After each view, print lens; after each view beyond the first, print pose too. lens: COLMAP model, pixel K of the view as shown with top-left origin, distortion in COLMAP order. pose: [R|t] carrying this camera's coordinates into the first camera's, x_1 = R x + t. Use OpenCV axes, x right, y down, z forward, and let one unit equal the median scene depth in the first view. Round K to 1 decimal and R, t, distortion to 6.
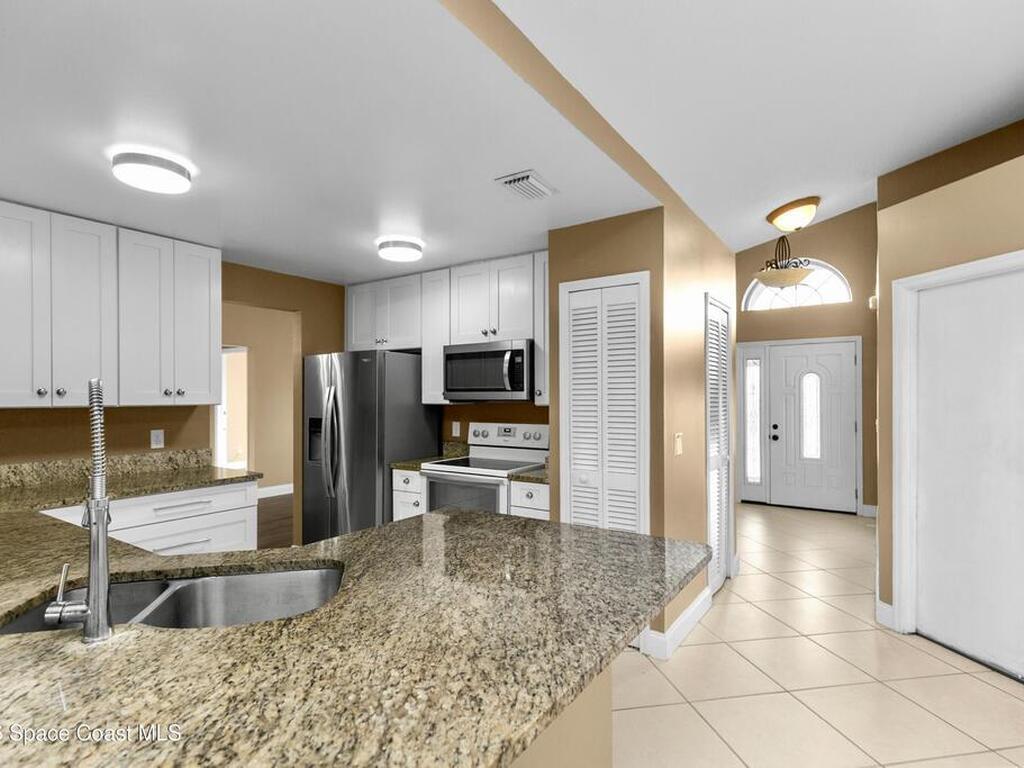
lens RADIAL K [[533.5, 0, 511.4], [0, 533.5, 388.0], [0, 0, 1]] dist [0.000651, 0.000309]
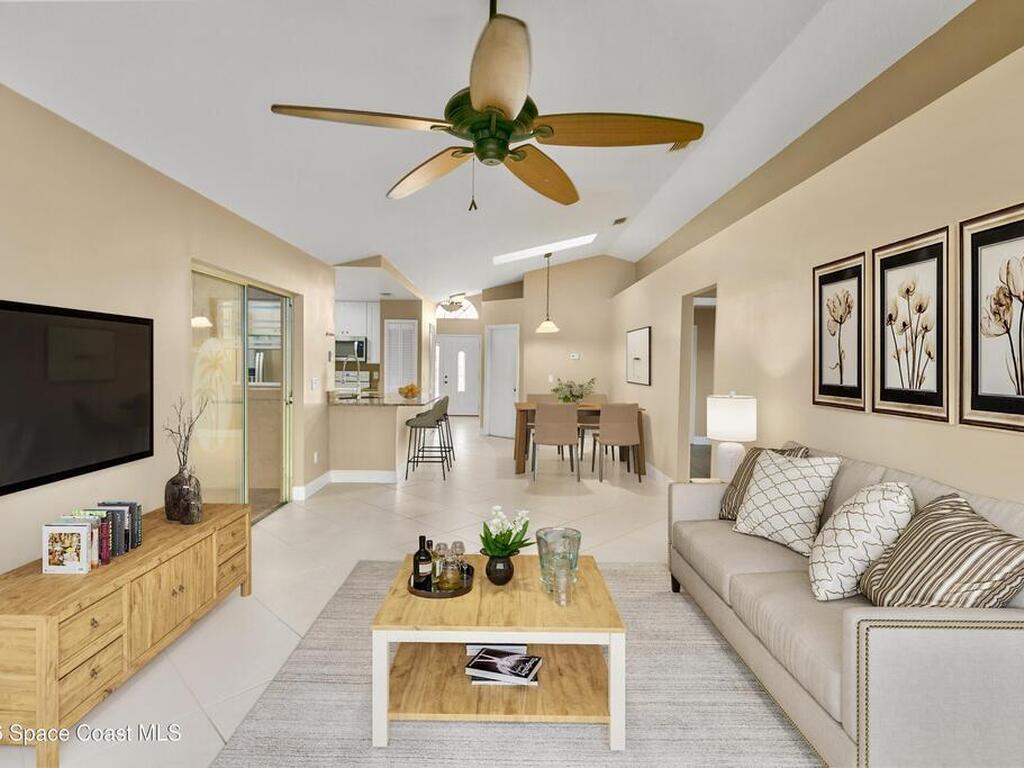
lens RADIAL K [[533.5, 0, 511.4], [0, 533.5, 388.0], [0, 0, 1]] dist [0.000651, 0.000309]
pose [[0.820258, -0.009137, 0.571921, -0.837225], [-0.029185, 0.997902, 0.057800, -0.017432], [-0.571248, -0.064102, 0.818270, -1.458528]]
